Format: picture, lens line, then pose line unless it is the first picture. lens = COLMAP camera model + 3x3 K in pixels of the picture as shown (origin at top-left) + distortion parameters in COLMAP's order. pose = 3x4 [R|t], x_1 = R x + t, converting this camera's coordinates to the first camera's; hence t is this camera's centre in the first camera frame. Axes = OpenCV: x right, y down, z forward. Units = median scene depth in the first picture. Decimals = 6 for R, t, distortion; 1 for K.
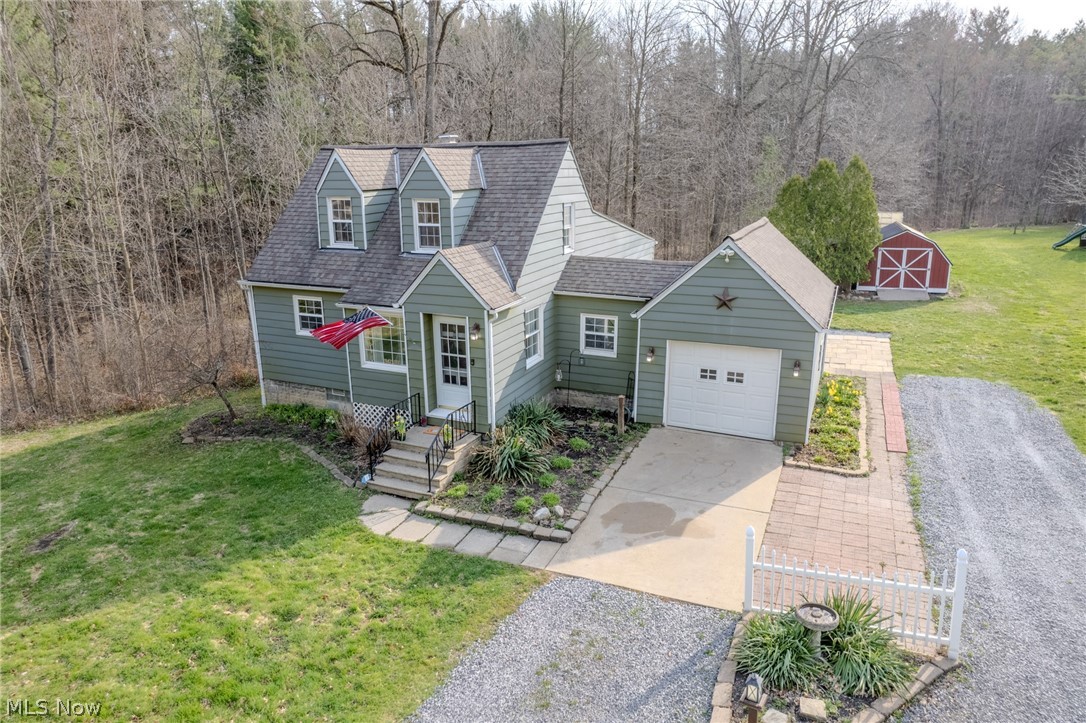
lens RADIAL K [[691.3, 0, 547.9], [0, 691.3, 357.8], [0, 0, 1]] dist [-0.077368, 0.063368]
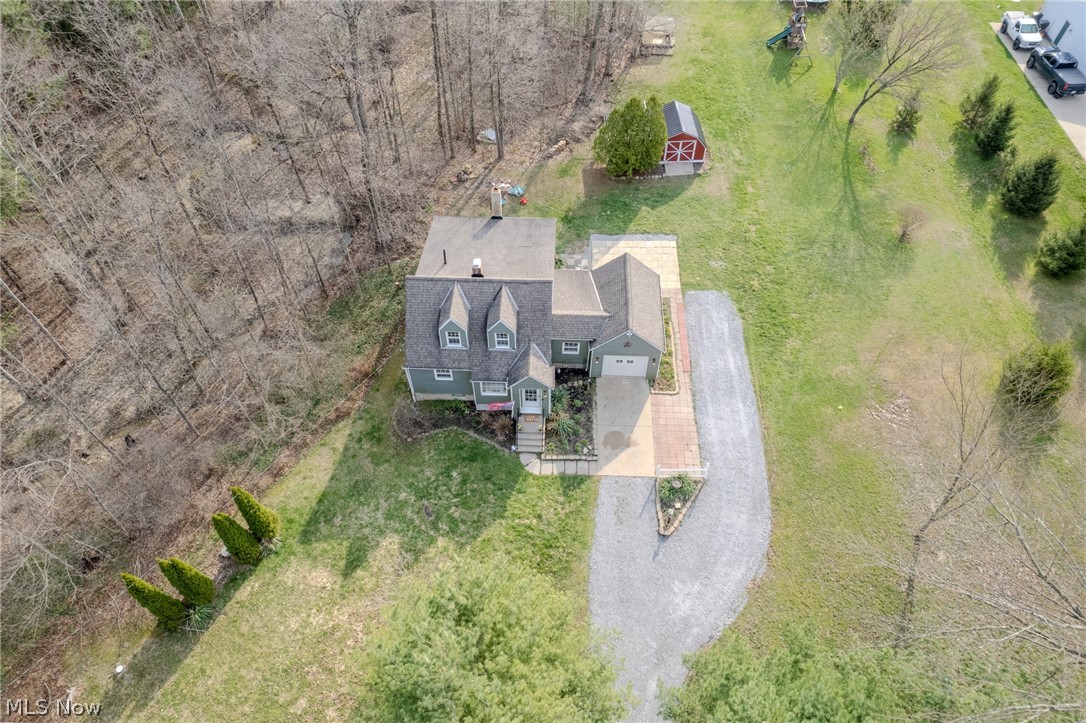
lens RADIAL K [[691.3, 0, 547.9], [0, 691.3, 357.8], [0, 0, 1]] dist [-0.077368, 0.063368]
pose [[0.929344, -0.286341, 0.233086, -0.605557], [0.089851, 0.787719, 0.609447, -1.577959], [-0.358116, -0.545443, 0.757789, -0.823655]]
